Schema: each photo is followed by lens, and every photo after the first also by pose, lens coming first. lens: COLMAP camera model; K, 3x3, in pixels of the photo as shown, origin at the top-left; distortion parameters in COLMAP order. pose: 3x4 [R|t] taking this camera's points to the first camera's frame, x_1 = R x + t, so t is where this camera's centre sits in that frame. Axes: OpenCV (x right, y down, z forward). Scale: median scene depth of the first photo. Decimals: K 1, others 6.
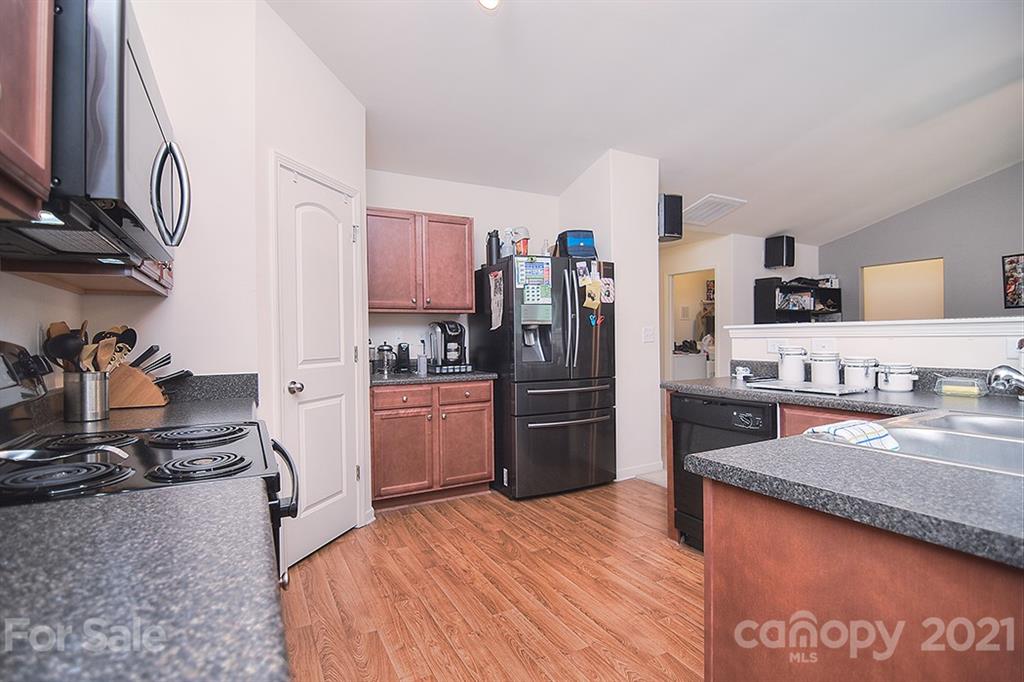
lens RADIAL K [[495.4, 0, 516.6], [0, 495.4, 330.6], [0, 0, 1]] dist [-0.004505, -0.007055]
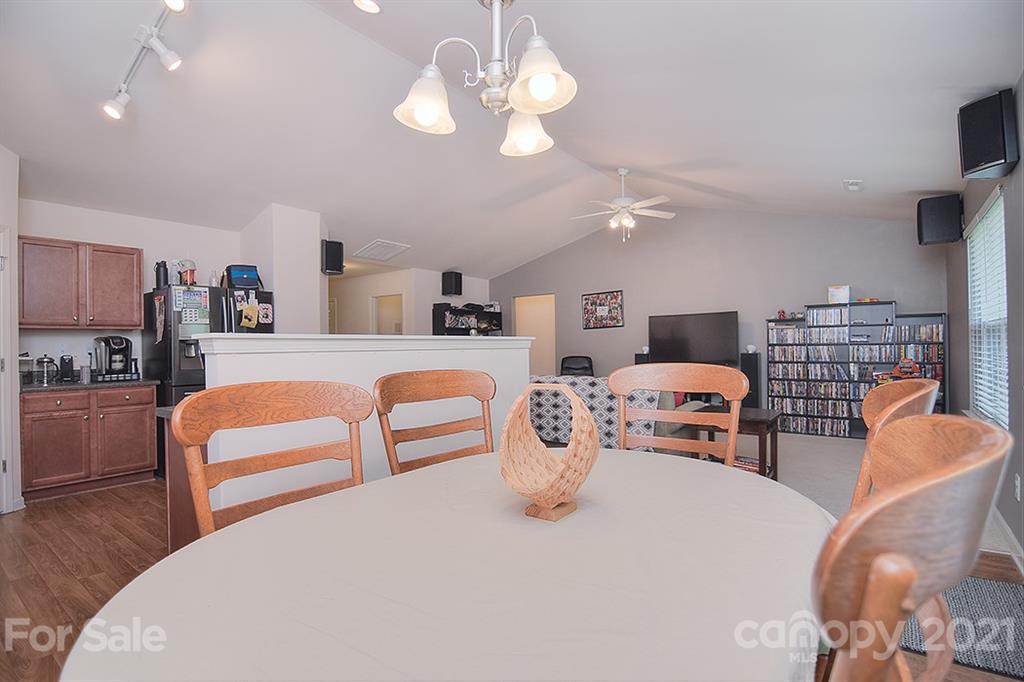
lens RADIAL K [[495.4, 0, 510.6], [0, 495.4, 338.1], [0, 0, 1]] dist [-0.004505, -0.007055]
pose [[0.916688, 0.005472, 0.399567, 0.258520], [-0.002897, 0.999971, -0.007048, -0.010230], [-0.399594, 0.005304, 0.916677, -0.443491]]
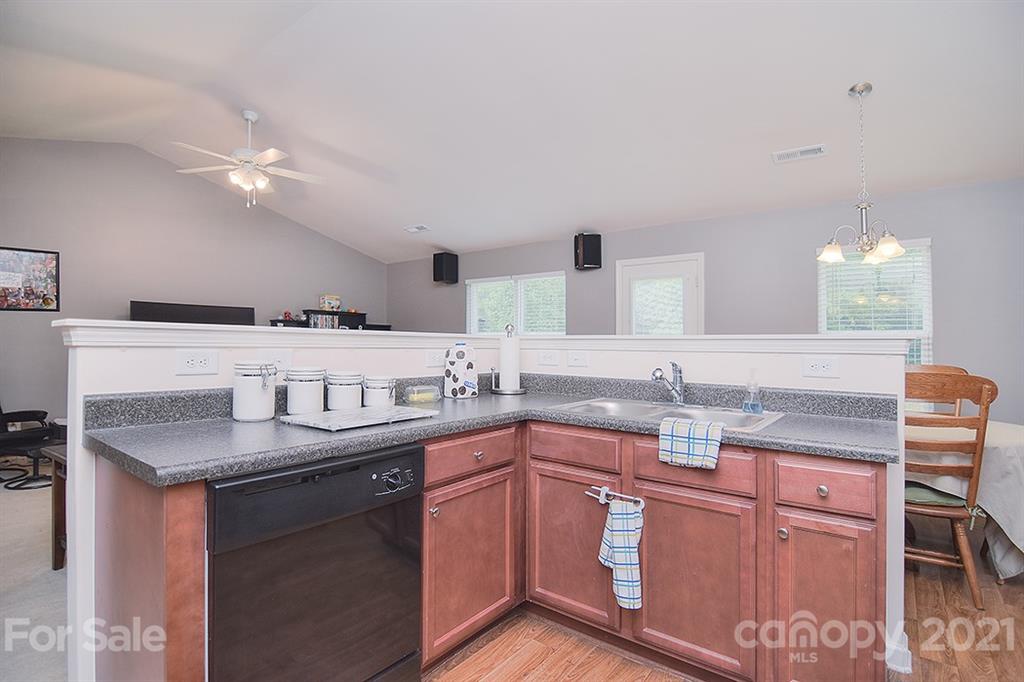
lens RADIAL K [[495.4, 0, 510.6], [0, 495.4, 325.8], [0, 0, 1]] dist [-0.004505, -0.007055]
pose [[-0.395495, 0.044680, 0.917381, -0.104577], [-0.019933, 0.998163, -0.057208, 0.012732], [-0.918252, -0.040912, -0.393878, 0.681767]]
